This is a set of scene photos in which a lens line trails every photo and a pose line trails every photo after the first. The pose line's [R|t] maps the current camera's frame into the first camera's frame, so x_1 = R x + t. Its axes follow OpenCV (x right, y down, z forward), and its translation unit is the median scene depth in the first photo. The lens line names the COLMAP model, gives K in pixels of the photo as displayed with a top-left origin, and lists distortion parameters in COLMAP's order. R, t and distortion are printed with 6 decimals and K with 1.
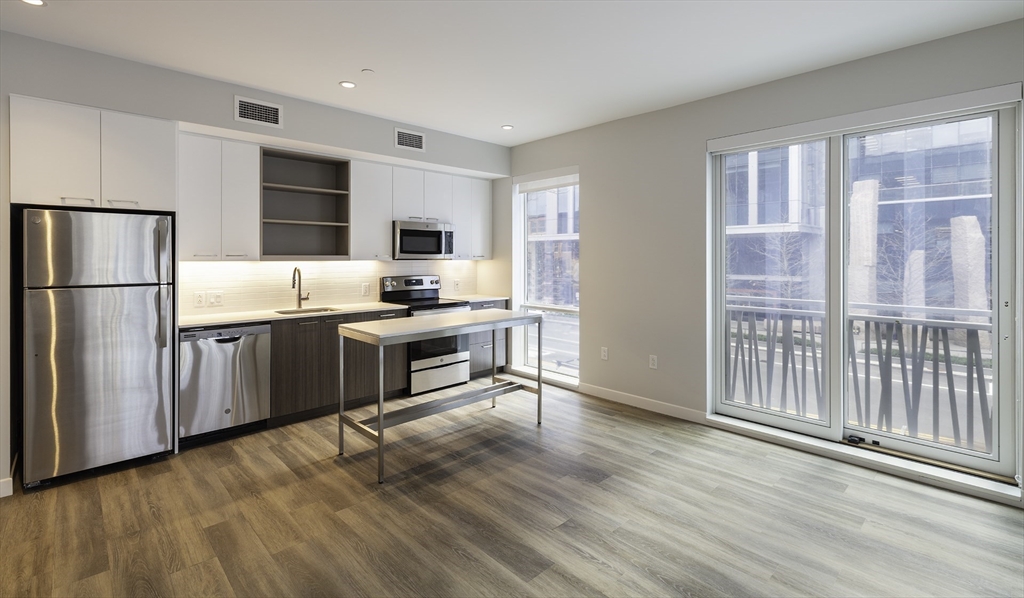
lens RADIAL K [[461.9, 0, 514.1], [0, 461.9, 244.8], [0, 0, 1]] dist [0.002380, -0.000686]
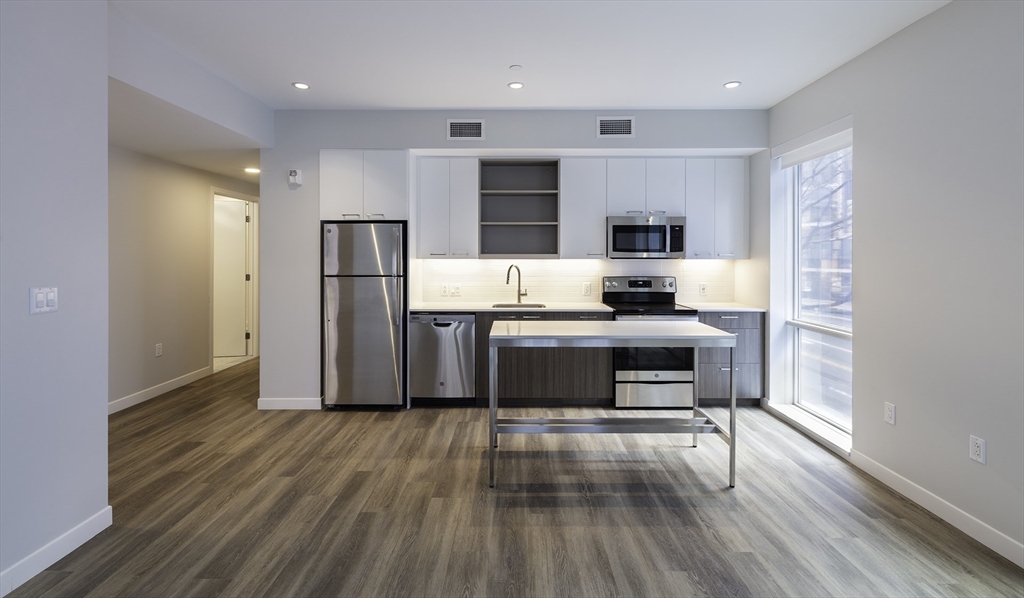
lens RADIAL K [[461.9, 0, 514.1], [0, 461.9, 244.8], [0, 0, 1]] dist [0.002380, -0.000686]
pose [[0.713289, -0.014466, -0.700721, 0.322197], [0.017701, 0.999840, -0.002623, 0.004819], [0.700646, -0.010532, 0.713431, 0.250535]]
